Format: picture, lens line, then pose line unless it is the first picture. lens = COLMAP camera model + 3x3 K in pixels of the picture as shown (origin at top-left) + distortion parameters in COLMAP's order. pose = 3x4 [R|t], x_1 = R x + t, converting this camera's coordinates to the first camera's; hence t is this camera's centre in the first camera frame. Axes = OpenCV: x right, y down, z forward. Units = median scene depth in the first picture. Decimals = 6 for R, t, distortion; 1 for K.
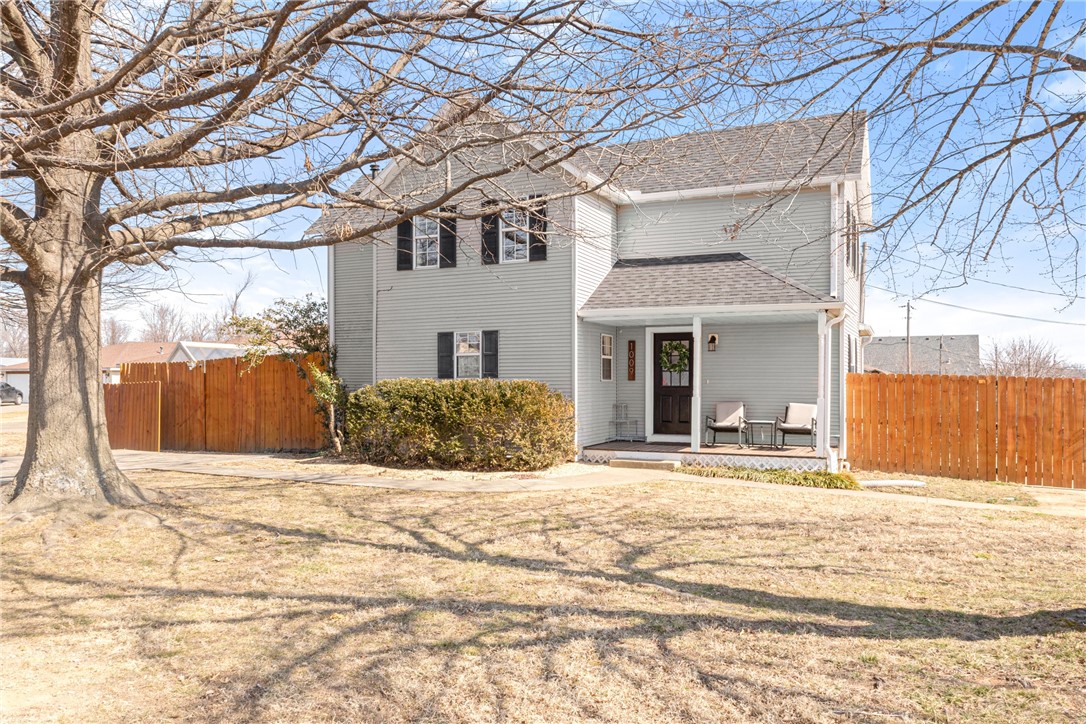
lens RADIAL K [[819.0, 0, 547.0], [0, 819.0, 380.4], [0, 0, 1]] dist [-0.003472, 0.001391]
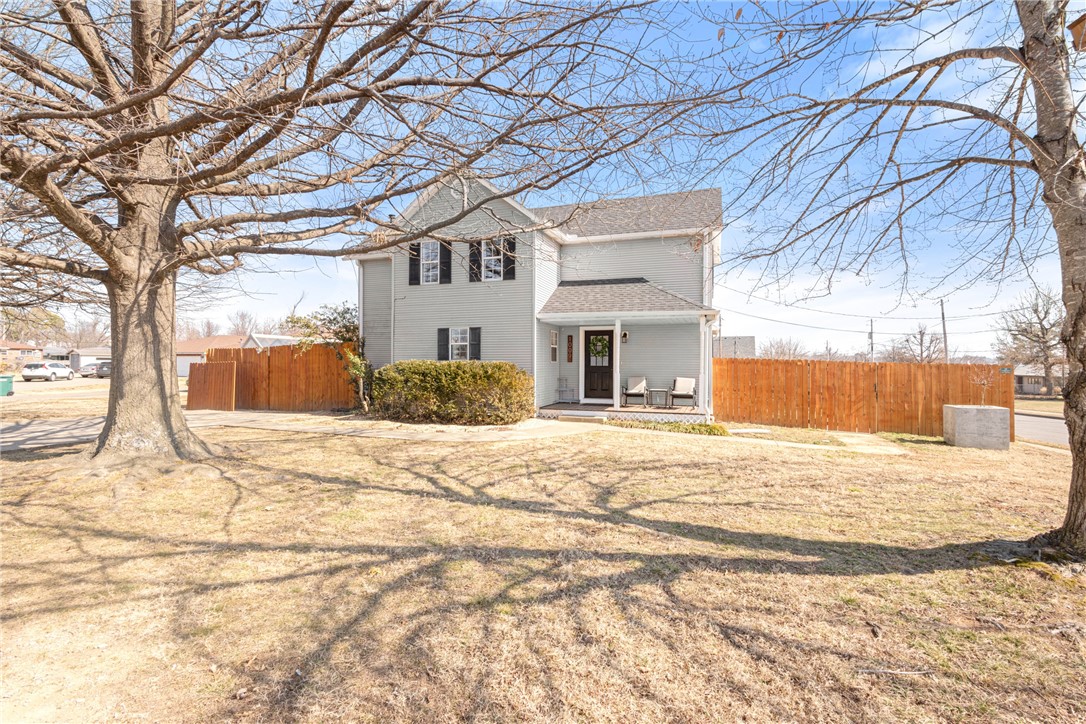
lens RADIAL K [[497.8, 0, 549.8], [0, 497.8, 357.9], [0, 0, 1]] dist [0.000469, -0.000047]
pose [[0.993809, 0.004891, 0.110997, -0.057170], [-0.003890, 0.999950, -0.009235, 0.001770], [-0.111037, 0.008746, 0.993778, 0.176391]]
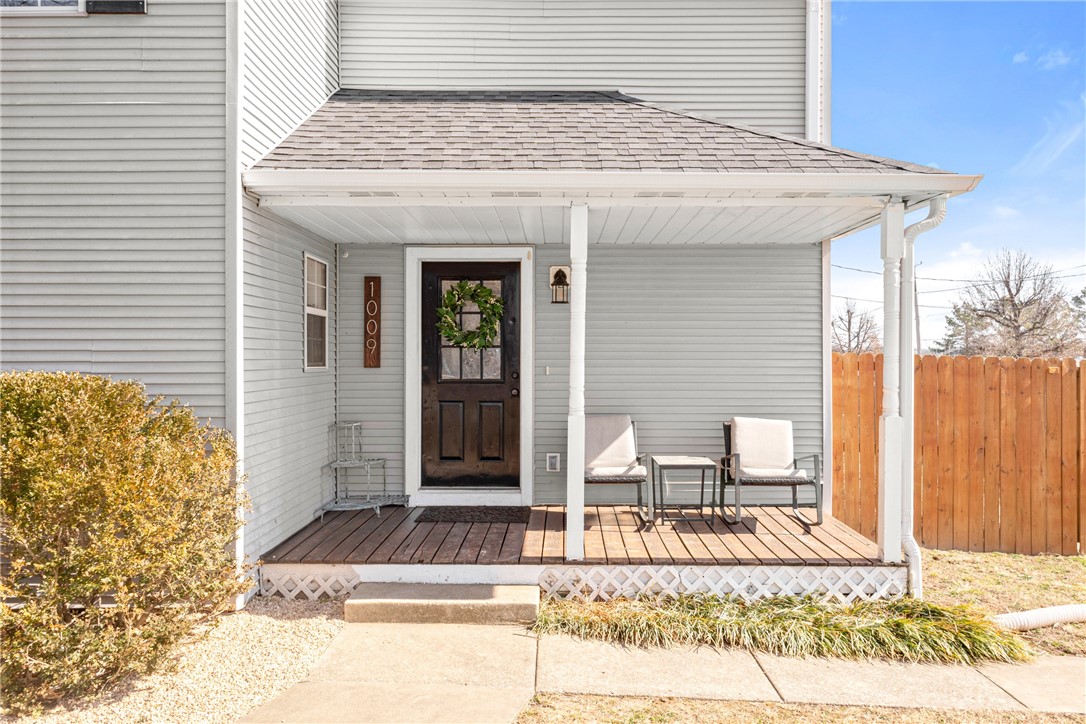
lens RADIAL K [[763.3, 0, 542.6], [0, 763.3, 358.3], [0, 0, 1]] dist [0.002738, 0.001738]
pose [[0.907615, -0.000289, 0.419803, 0.025198], [-0.001288, 0.999993, 0.003473, -0.011018], [-0.419802, -0.003693, 0.907608, 1.003119]]
